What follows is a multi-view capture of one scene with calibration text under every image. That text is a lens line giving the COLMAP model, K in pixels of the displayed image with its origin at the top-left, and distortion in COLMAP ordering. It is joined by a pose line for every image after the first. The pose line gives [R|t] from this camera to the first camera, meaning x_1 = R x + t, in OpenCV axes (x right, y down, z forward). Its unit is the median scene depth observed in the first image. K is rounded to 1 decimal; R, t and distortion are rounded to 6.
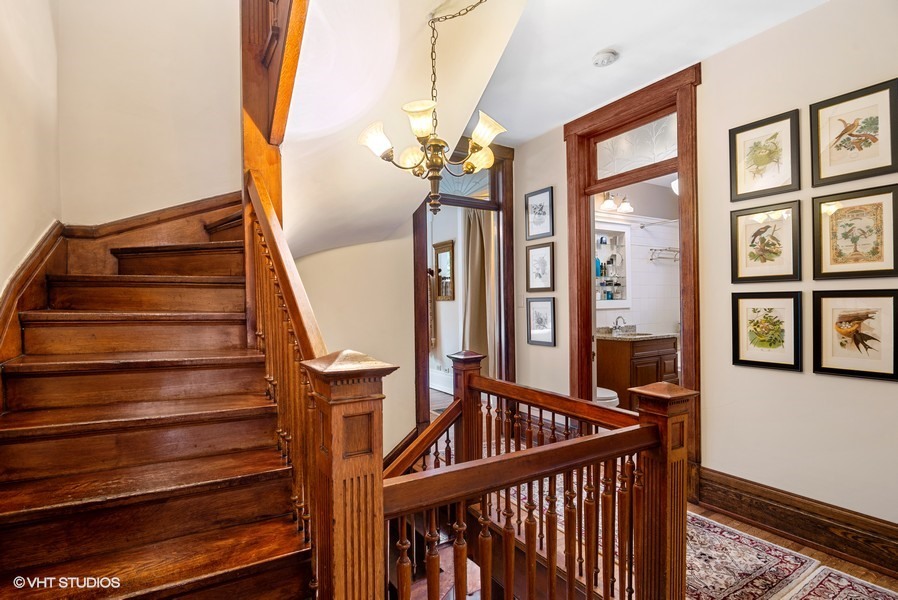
lens RADIAL K [[454.2, 0, 442.8], [0, 454.2, 302.6], [0, 0, 1]] dist [0.003854, 0.002016]
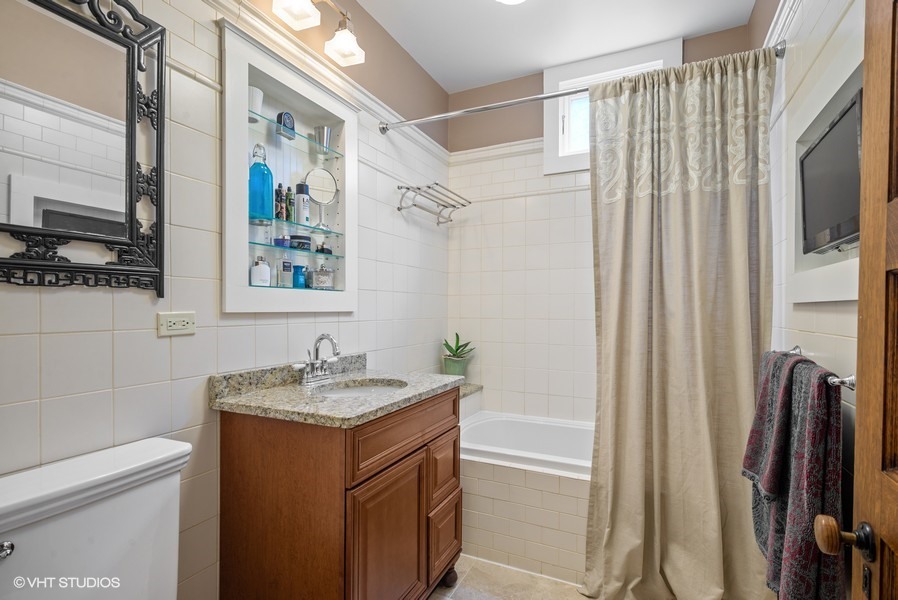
lens RADIAL K [[454.2, 0, 444.4], [0, 454.2, 302.7], [0, 0, 1]] dist [0.003854, 0.002016]
pose [[0.839002, 0.022914, 0.543646, 0.264176], [-0.018906, 0.999737, -0.012961, 0.007775], [-0.543800, 0.000596, 0.839215, 0.625790]]
